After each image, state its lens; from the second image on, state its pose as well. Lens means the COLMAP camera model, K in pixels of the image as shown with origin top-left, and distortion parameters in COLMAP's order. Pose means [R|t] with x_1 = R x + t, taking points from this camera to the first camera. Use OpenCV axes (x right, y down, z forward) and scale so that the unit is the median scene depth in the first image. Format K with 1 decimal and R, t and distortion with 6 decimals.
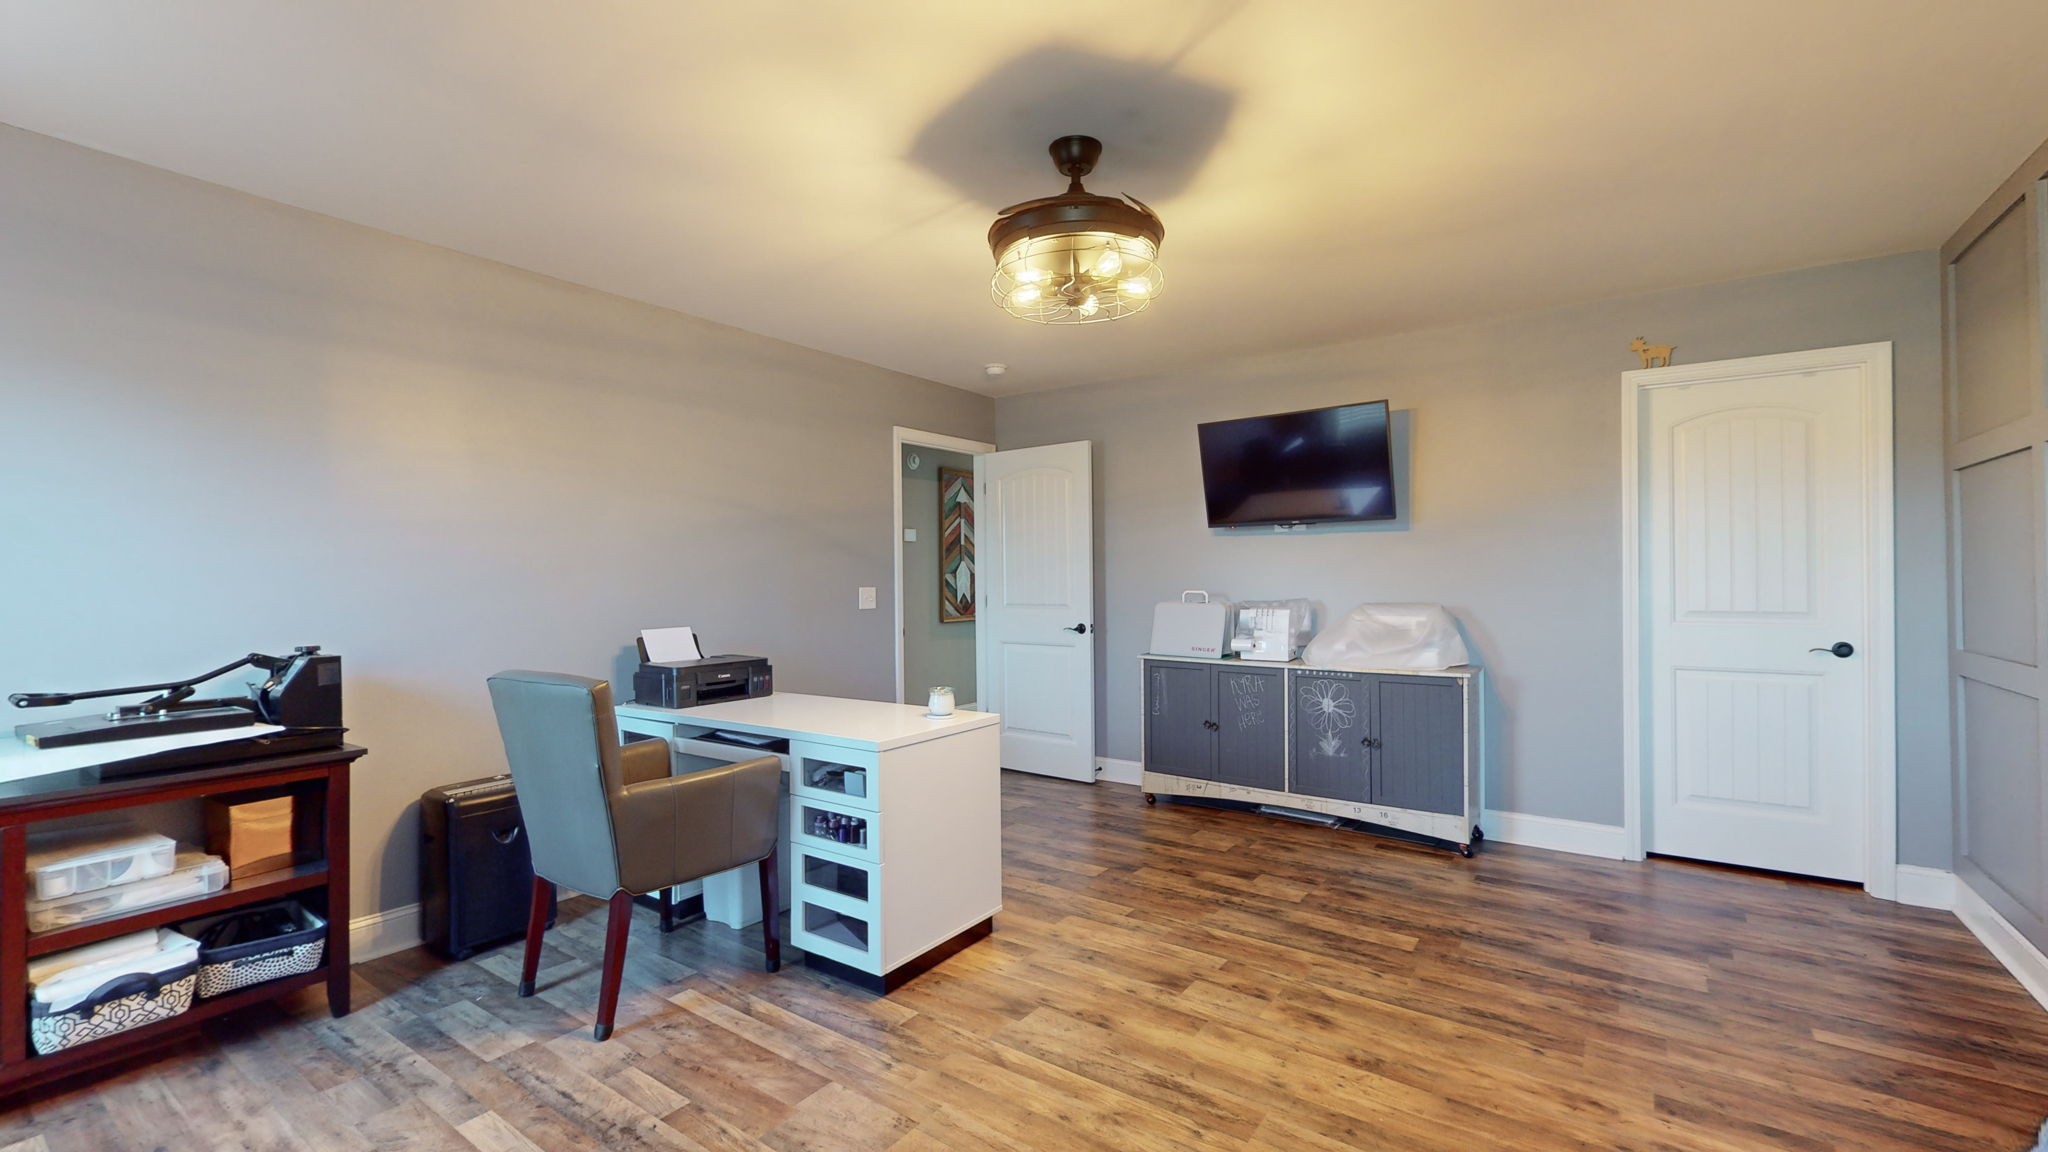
lens RADIAL K [[853.1, 0, 1024.0], [0, 853.1, 576.0], [0, 0, 1]] dist [0.000188, 0.000081]
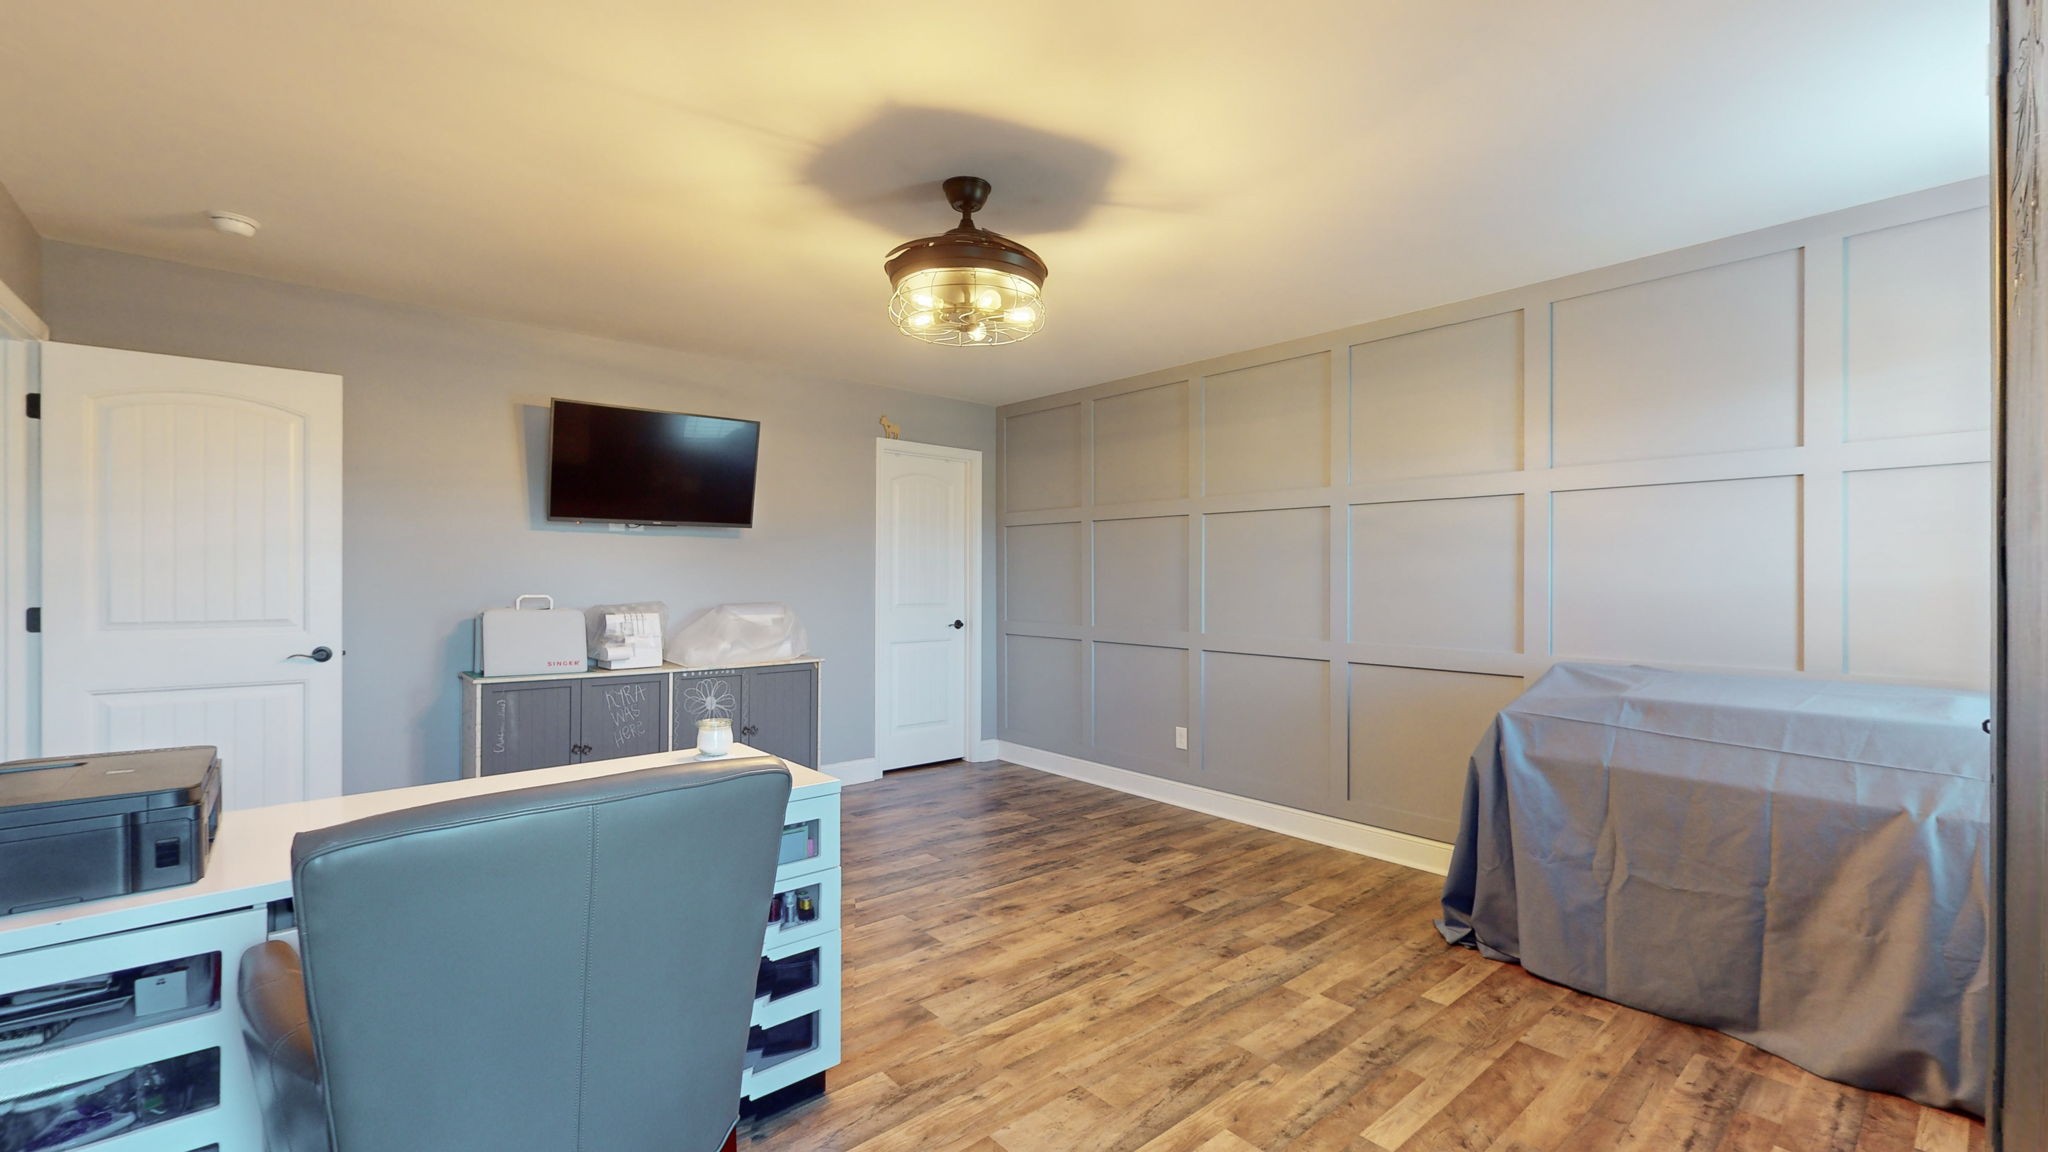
lens RADIAL K [[853.1, 0, 1024.0], [0, 853.1, 576.0], [0, 0, 1]] dist [0.000188, 0.000081]
pose [[0.236442, 0.010195, 0.971592, -0.798546], [-0.007023, 0.999937, -0.008783, 0.004176], [-0.971620, -0.004747, 0.236499, 0.545263]]
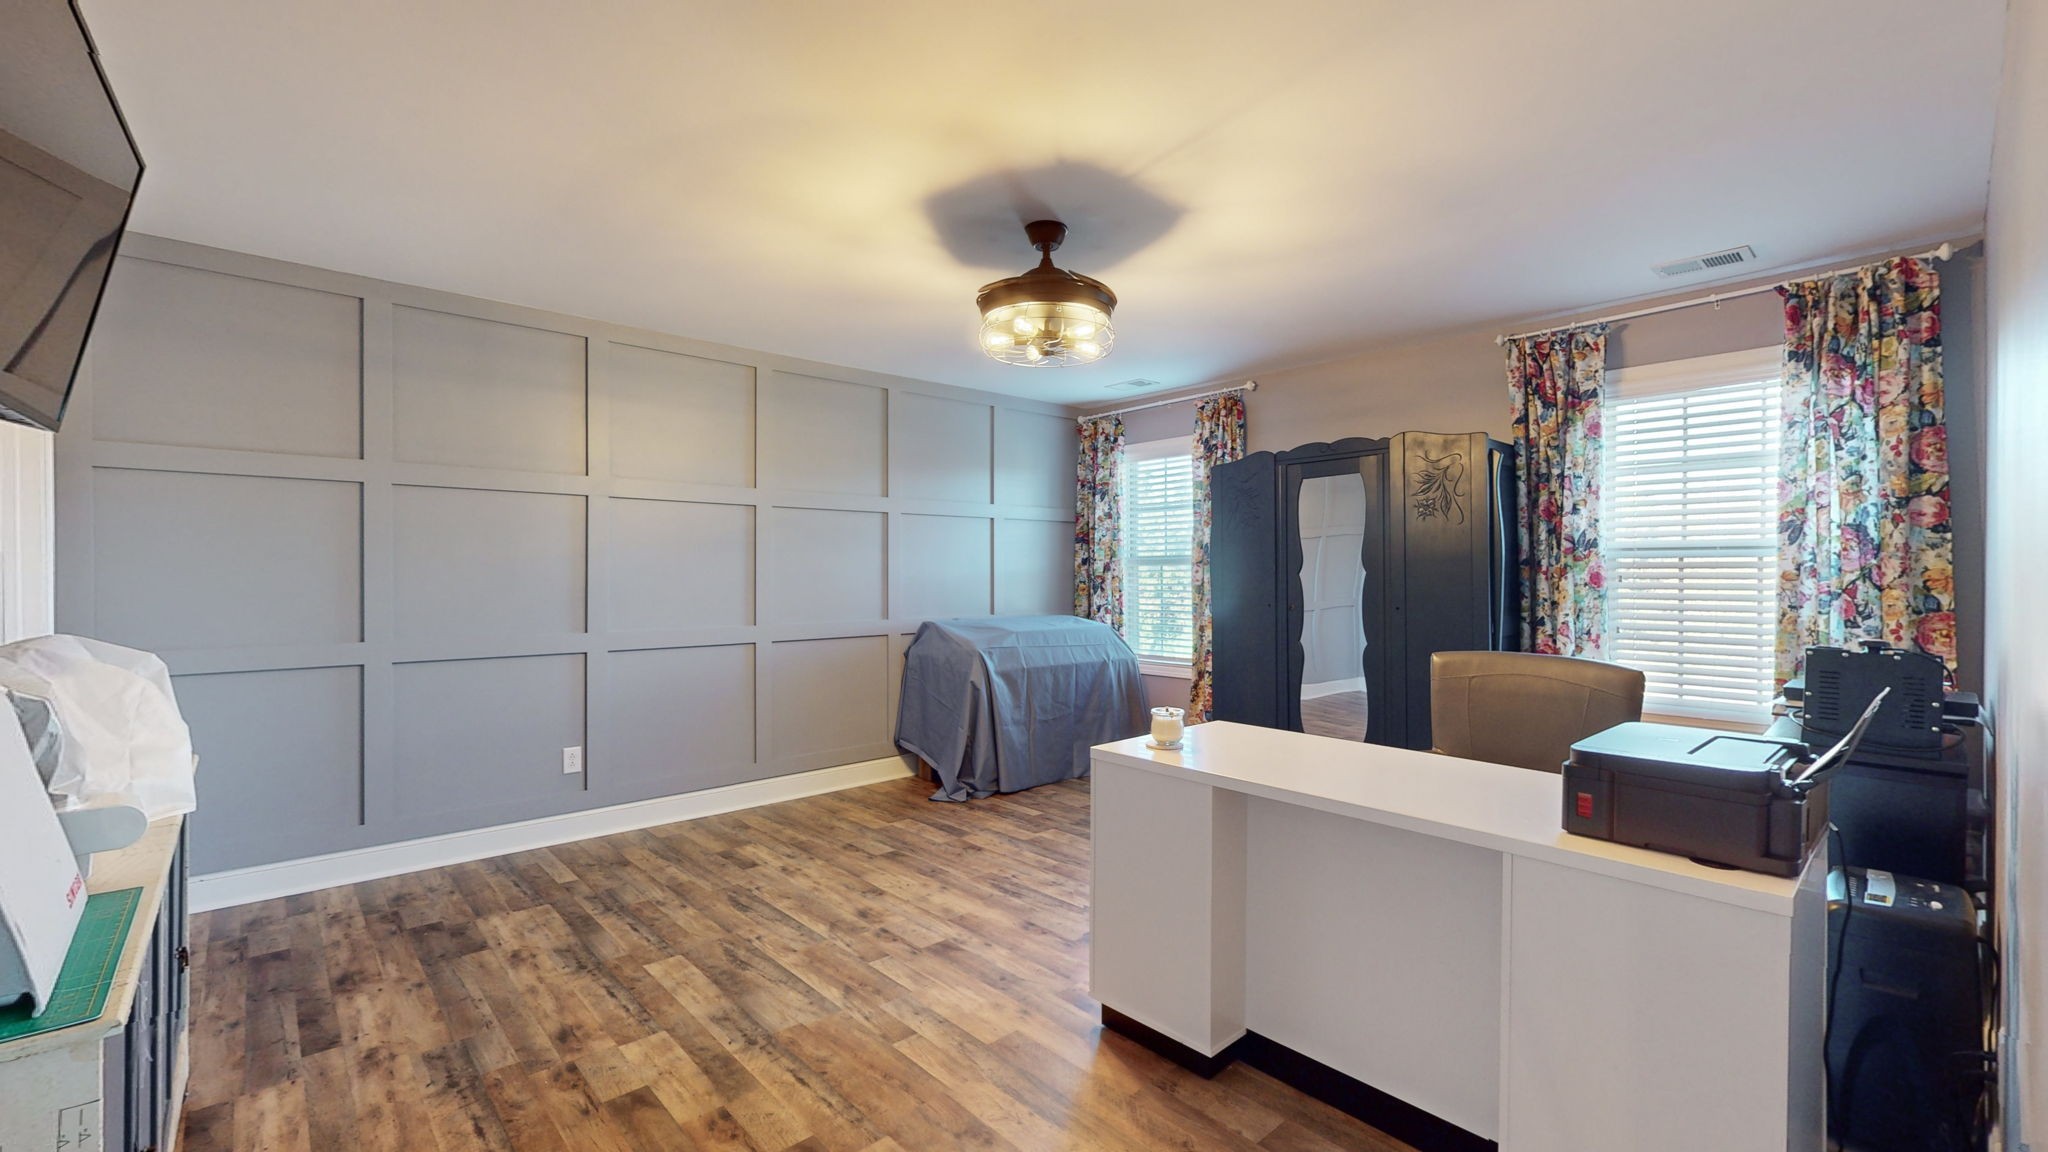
lens RADIAL K [[853.1, 0, 1024.0], [0, 853.1, 576.0], [0, 0, 1]] dist [0.000188, 0.000081]
pose [[-0.976883, 0.006625, 0.213674, -0.141255], [0.007134, 0.999973, 0.001609, 0.004505], [-0.213657, 0.003096, -0.976904, 1.824819]]
